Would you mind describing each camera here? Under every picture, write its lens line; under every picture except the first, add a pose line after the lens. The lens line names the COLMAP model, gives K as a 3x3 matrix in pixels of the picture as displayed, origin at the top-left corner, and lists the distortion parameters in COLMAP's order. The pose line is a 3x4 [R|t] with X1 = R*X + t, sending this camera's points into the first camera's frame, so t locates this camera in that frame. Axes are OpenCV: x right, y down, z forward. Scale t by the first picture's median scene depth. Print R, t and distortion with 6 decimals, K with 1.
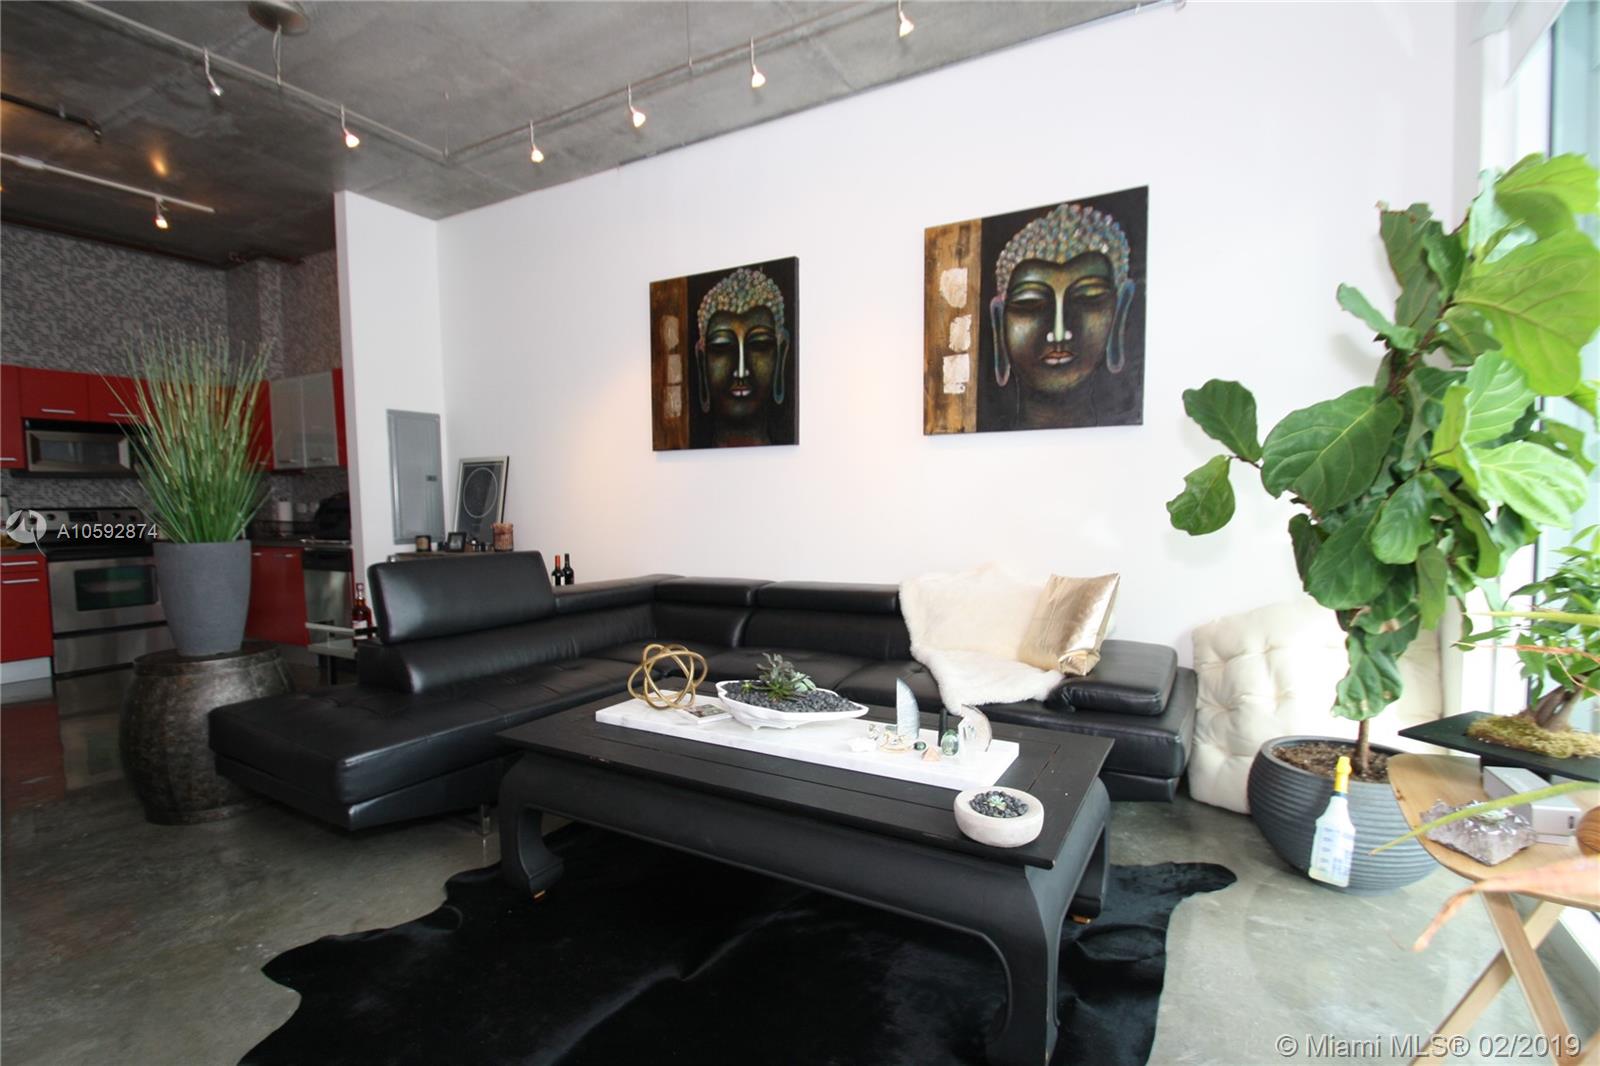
lens RADIAL K [[744.7, 0, 798.0], [0, 744.7, 535.2], [0, 0, 1]] dist [-0.004739, -0.005335]
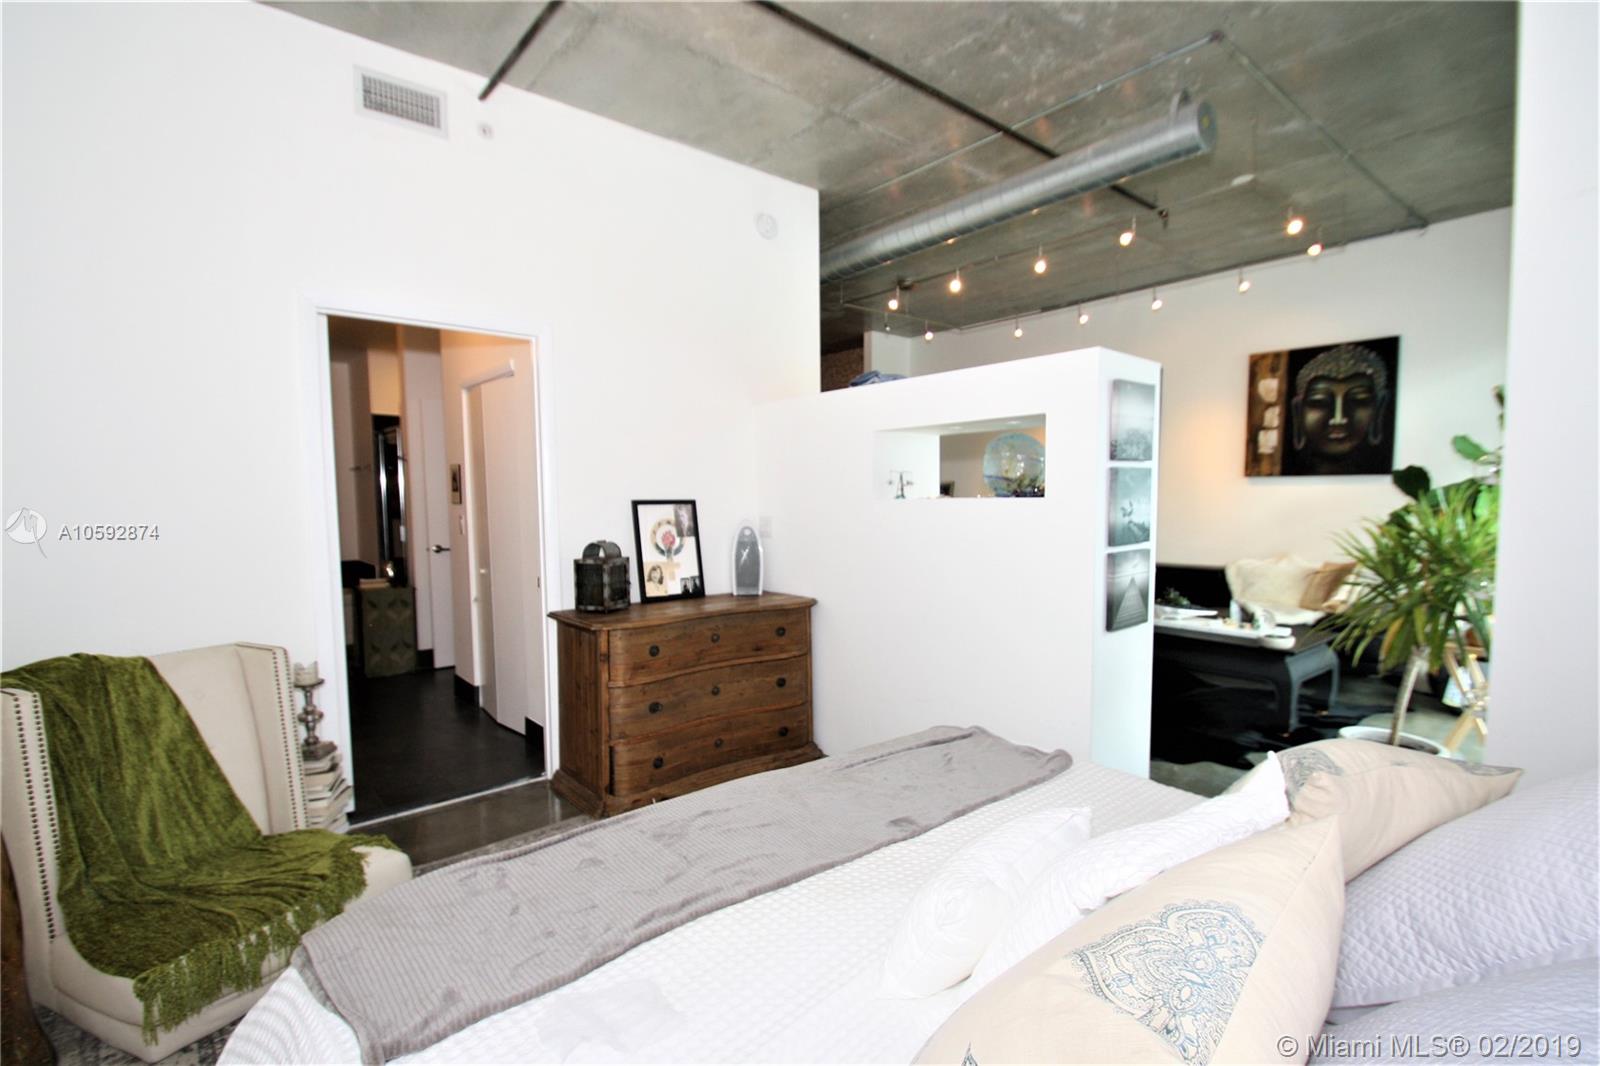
lens RADIAL K [[744.7, 0, 806.4], [0, 744.7, 547.8], [0, 0, 1]] dist [-0.004739, -0.005335]
pose [[0.939676, 0.030666, -0.340687, -0.199654], [-0.022067, 0.999333, 0.029087, -0.002595], [0.341352, -0.019814, 0.939727, -0.994933]]
